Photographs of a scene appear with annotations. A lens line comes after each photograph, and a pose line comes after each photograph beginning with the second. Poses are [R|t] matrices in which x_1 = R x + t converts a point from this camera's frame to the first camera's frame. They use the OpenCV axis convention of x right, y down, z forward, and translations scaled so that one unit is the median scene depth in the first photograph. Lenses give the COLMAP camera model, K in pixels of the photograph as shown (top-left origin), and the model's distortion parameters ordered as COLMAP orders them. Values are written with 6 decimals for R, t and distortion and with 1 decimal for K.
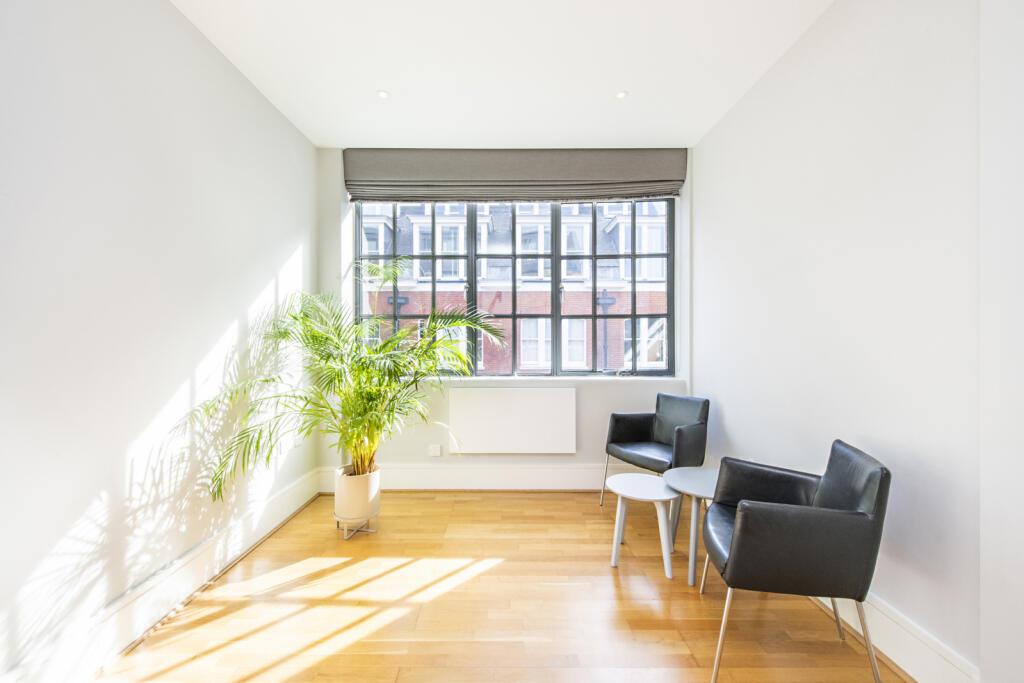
lens RADIAL K [[410.1, 0, 512.0], [0, 410.1, 341.5], [0, 0, 1]] dist [-0.001031, -0.000105]
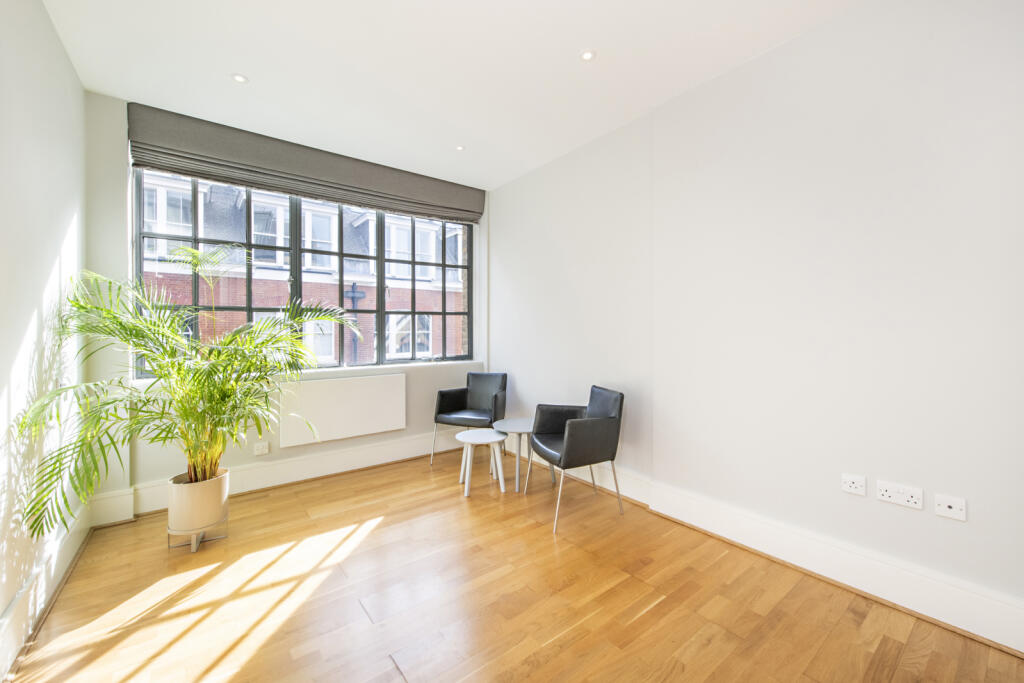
lens RADIAL K [[404.0, 0, 512.0], [0, 404.0, 341.5], [0, 0, 1]] dist [-0.015426, -0.000218]
pose [[0.790011, -0.019818, 0.612773, -0.343186], [0.009231, 0.999749, 0.020432, 0.001149], [-0.613024, -0.010485, 0.789995, -0.118495]]
